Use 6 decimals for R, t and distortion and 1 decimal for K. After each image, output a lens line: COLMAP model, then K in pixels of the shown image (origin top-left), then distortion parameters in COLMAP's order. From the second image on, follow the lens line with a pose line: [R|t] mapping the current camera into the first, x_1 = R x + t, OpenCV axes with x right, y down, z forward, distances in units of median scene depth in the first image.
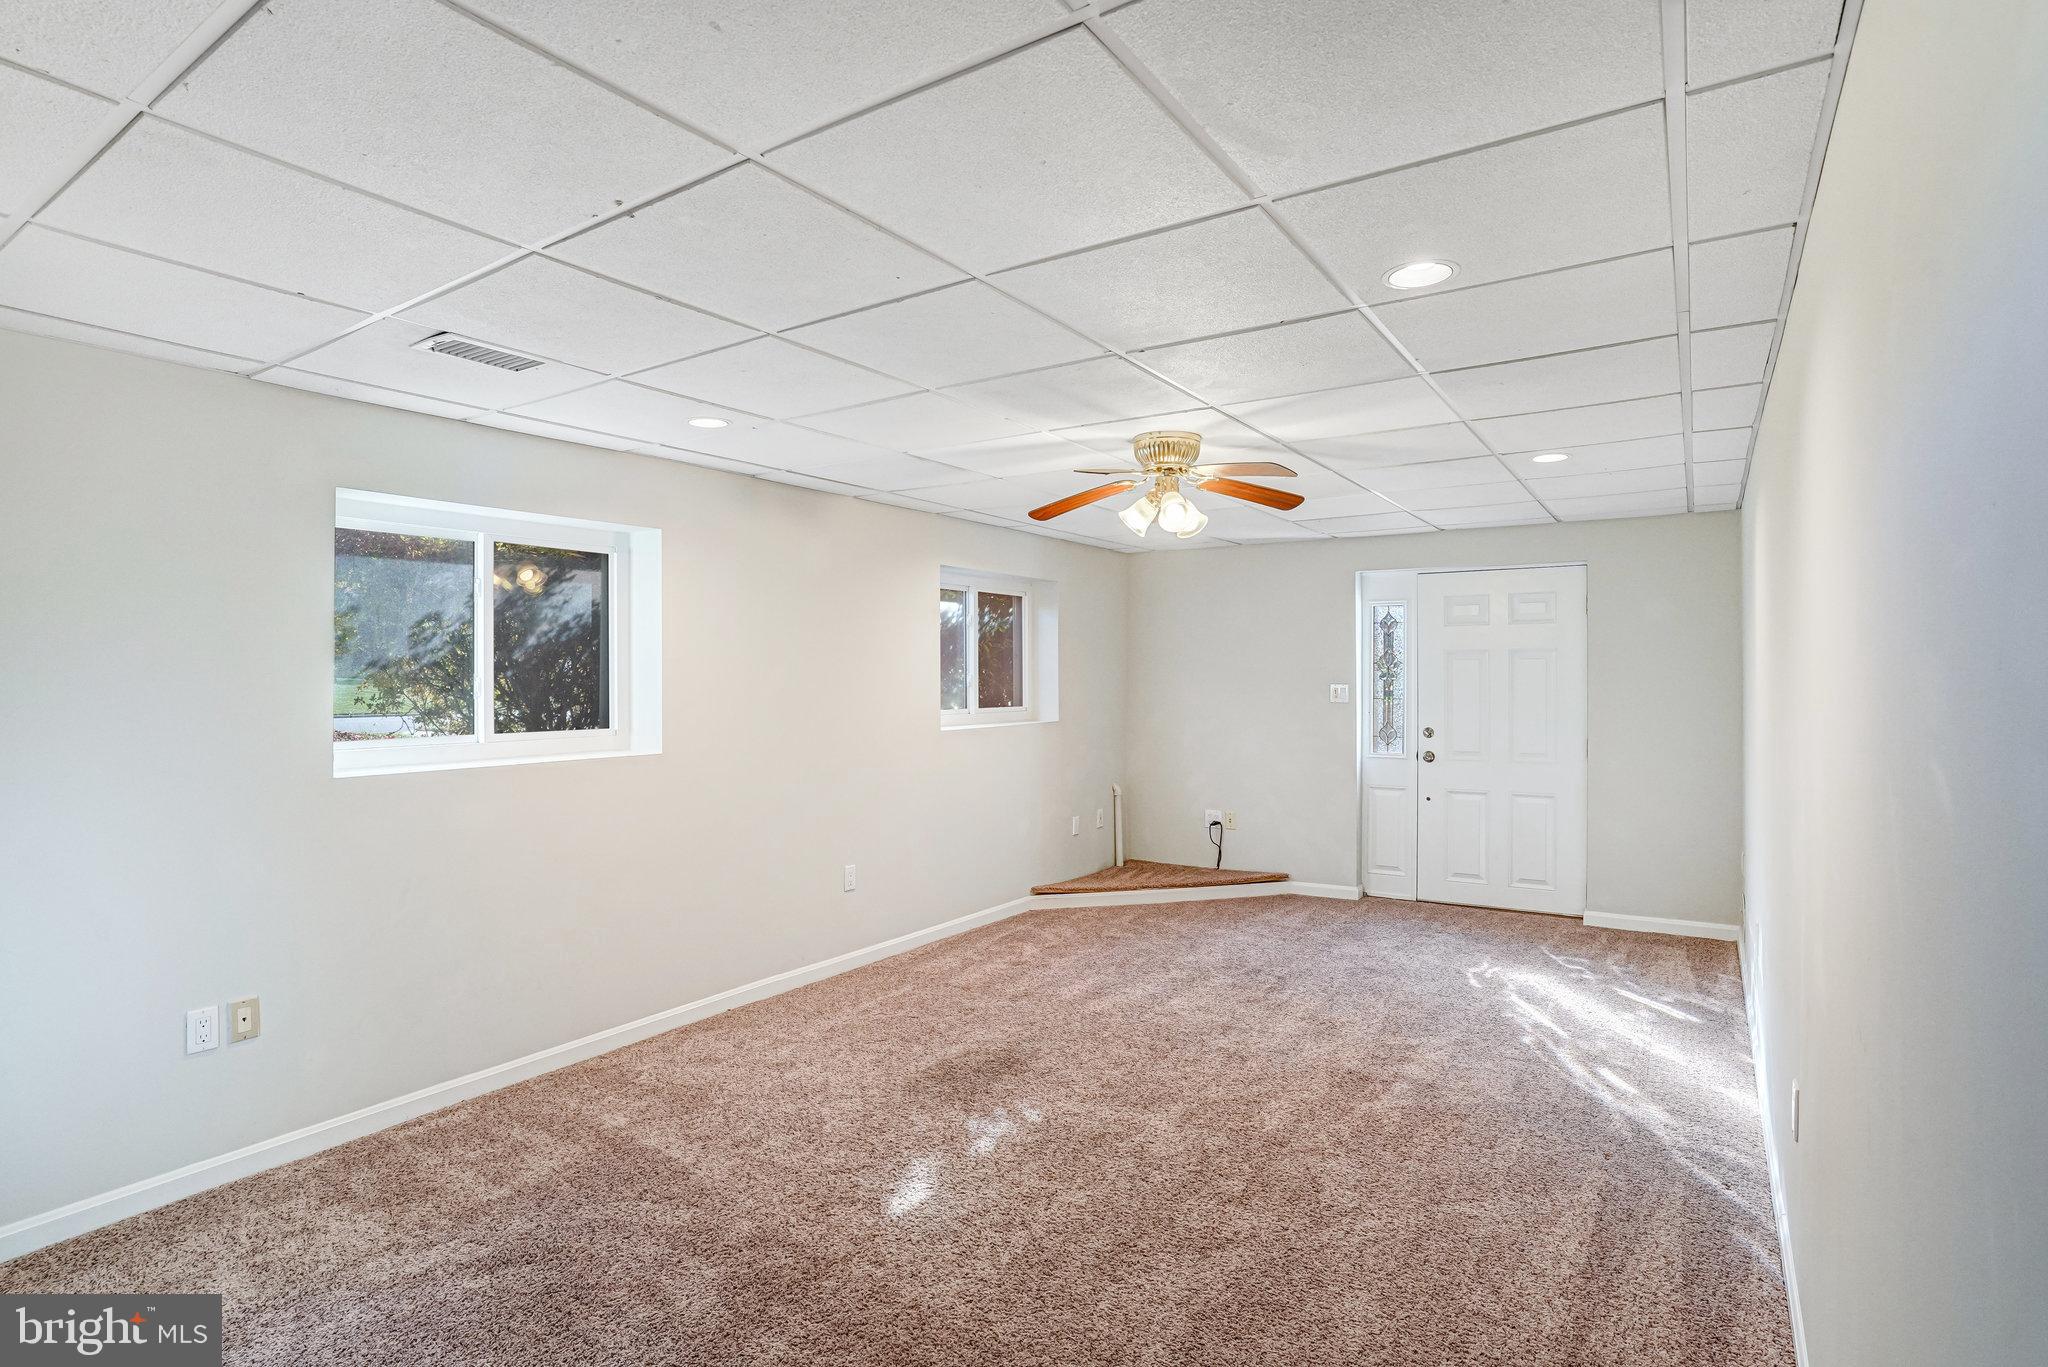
lens RADIAL K [[1048.0, 0, 1020.2], [0, 1048.0, 668.8], [0, 0, 1]] dist [-0.083871, 0.046187]
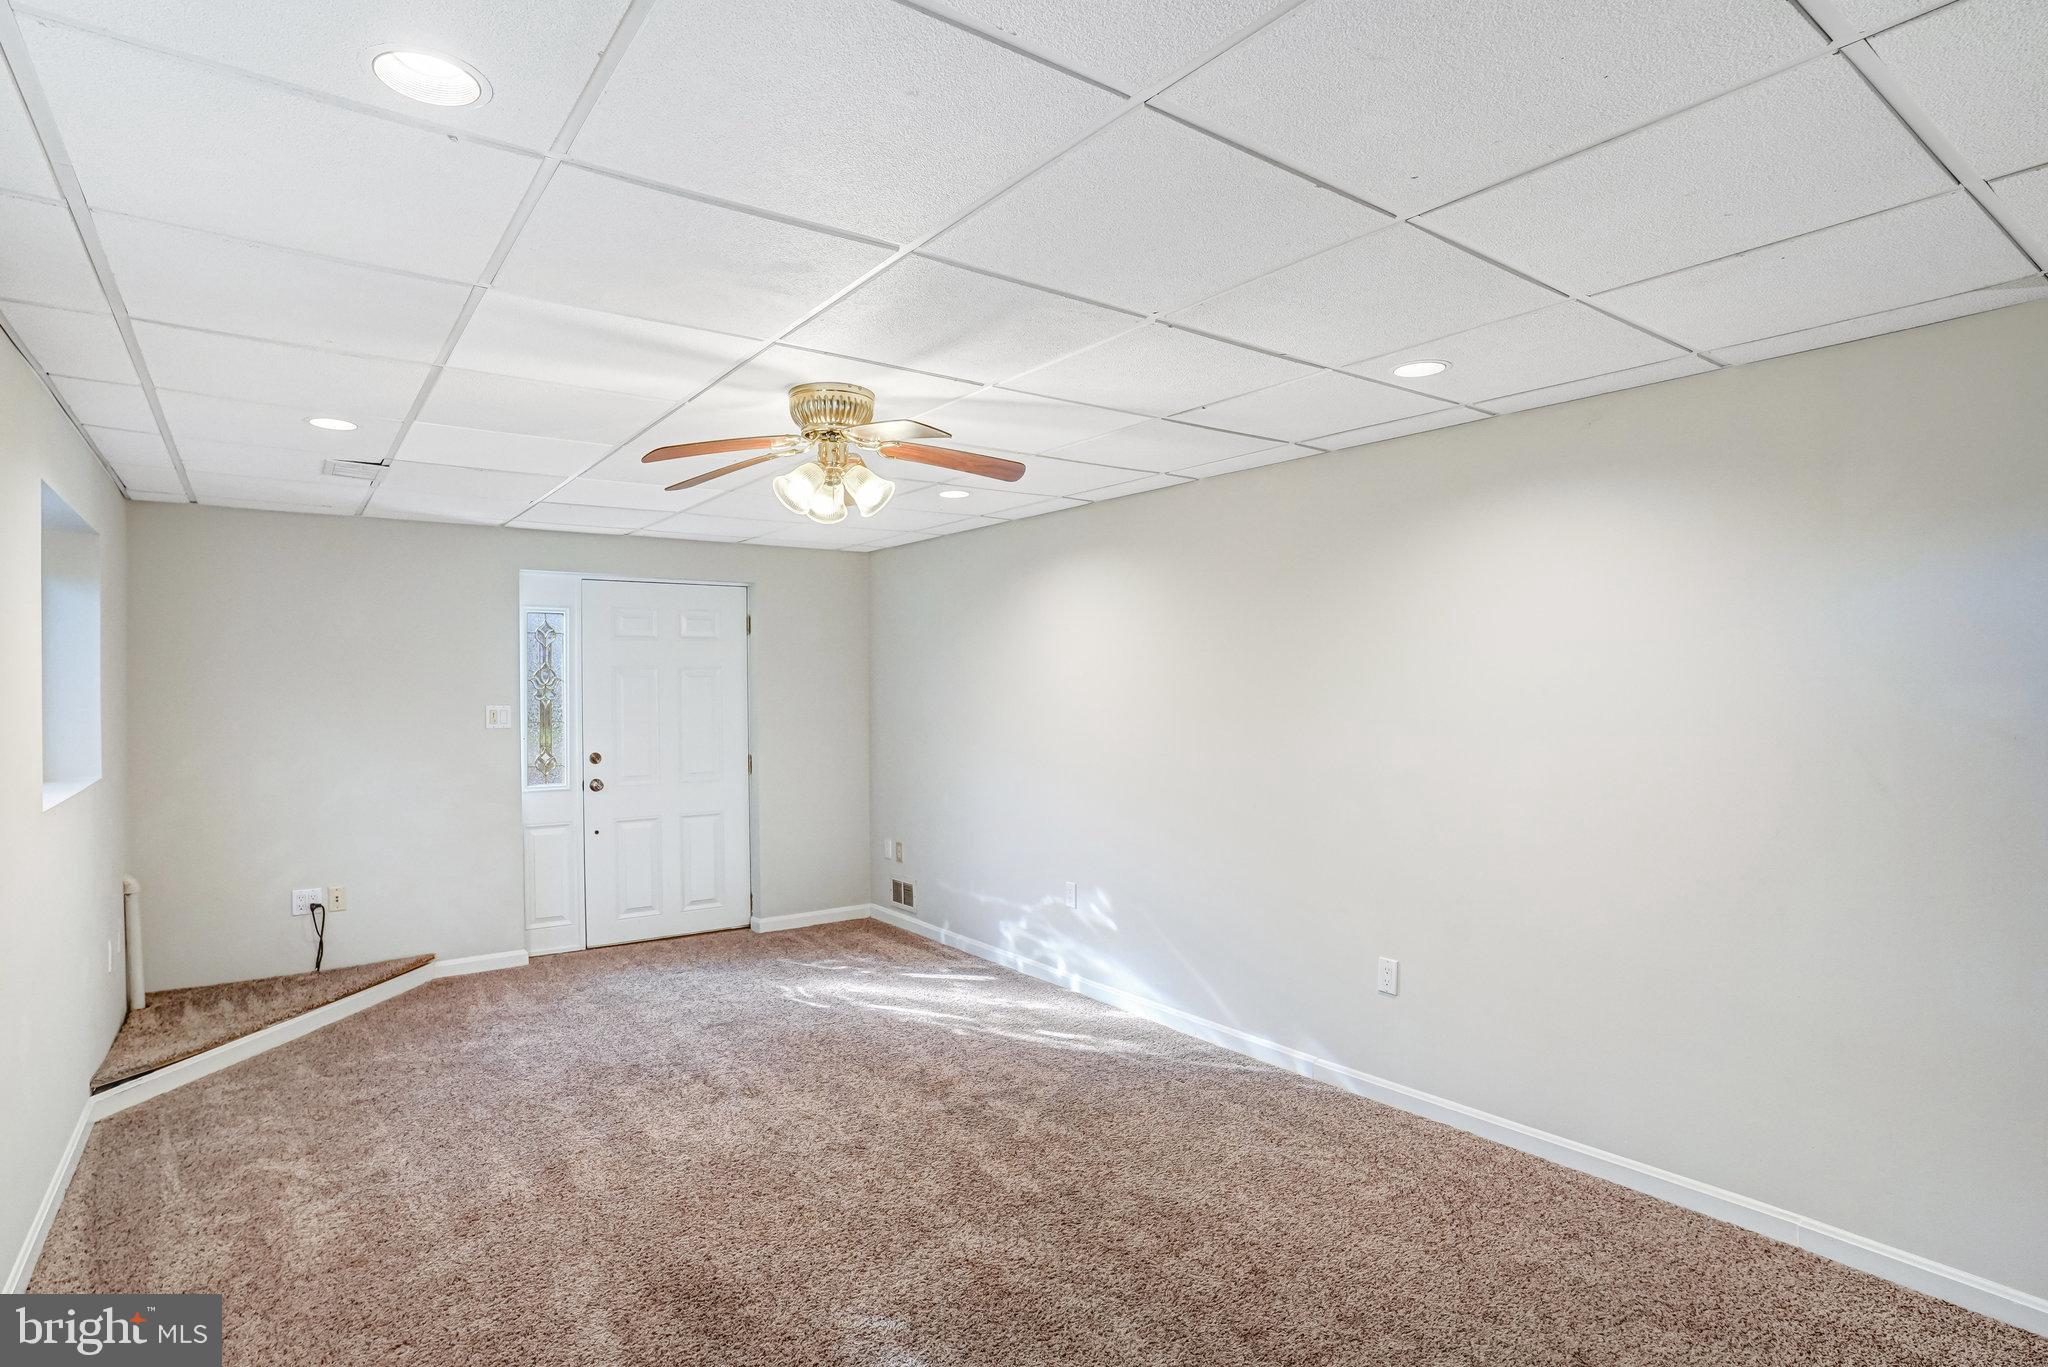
lens RADIAL K [[1048.0, 0, 1020.2], [0, 1048.0, 668.8], [0, 0, 1]] dist [-0.083871, 0.046187]
pose [[0.345947, 0.017624, 0.938089, -0.438867], [-0.000862, 0.999829, -0.018467, 0.001019], [-0.938254, 0.005580, 0.345903, 0.480262]]
